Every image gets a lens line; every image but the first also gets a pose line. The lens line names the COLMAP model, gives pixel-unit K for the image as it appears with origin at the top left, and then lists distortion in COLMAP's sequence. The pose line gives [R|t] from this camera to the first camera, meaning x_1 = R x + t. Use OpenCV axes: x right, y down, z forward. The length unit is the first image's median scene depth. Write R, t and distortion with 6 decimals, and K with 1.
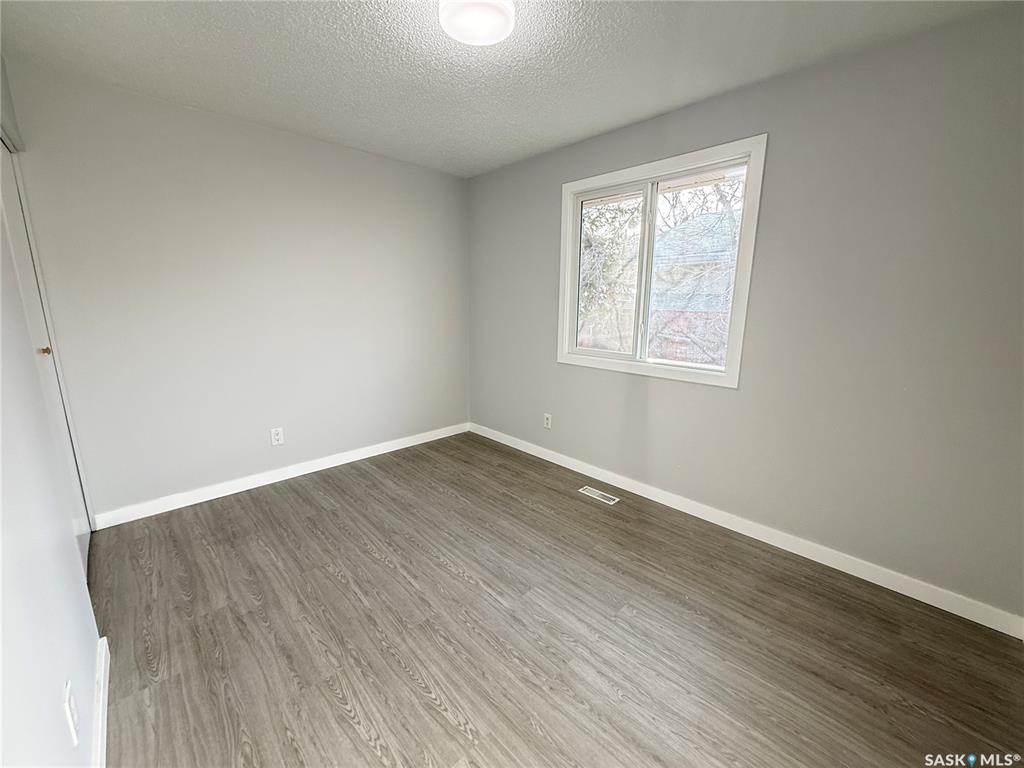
lens RADIAL K [[407.7, 0, 512.6], [0, 407.7, 380.7], [0, 0, 1]] dist [-0.003283, 0.000392]
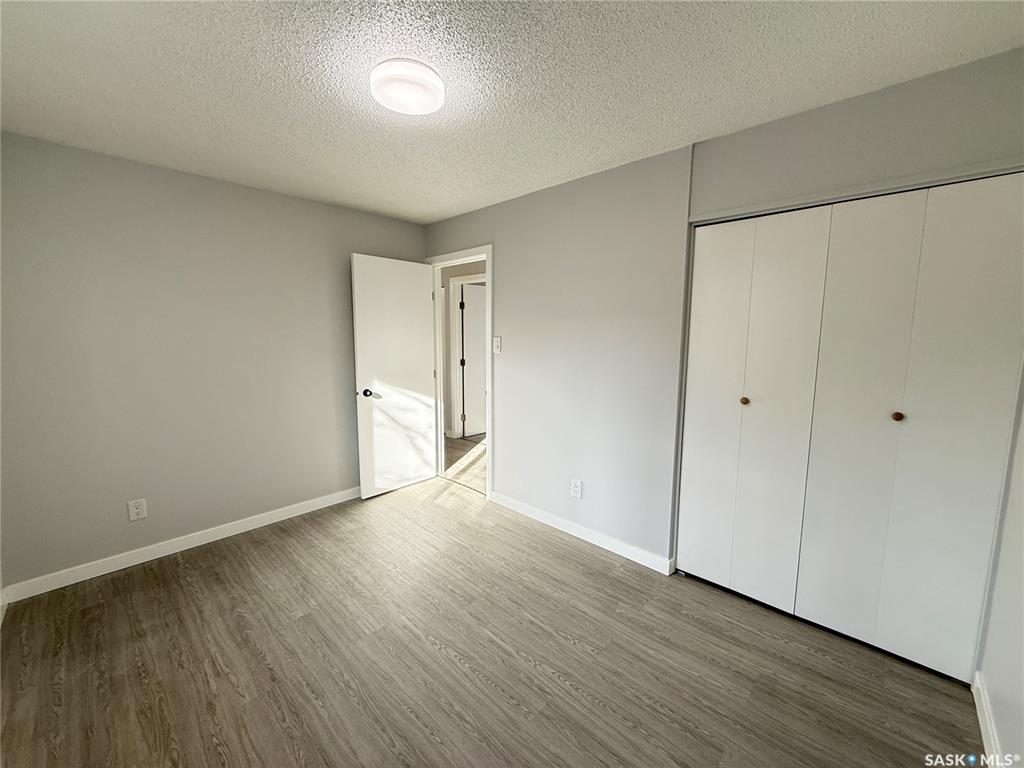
lens RADIAL K [[407.7, 0, 510.9], [0, 407.7, 382.7], [0, 0, 1]] dist [-0.003283, 0.000392]
pose [[-0.999074, -0.006545, -0.042533, -0.258353], [-0.019304, 0.951513, 0.307002, -0.414814], [0.038461, 0.307539, -0.950758, 1.852472]]
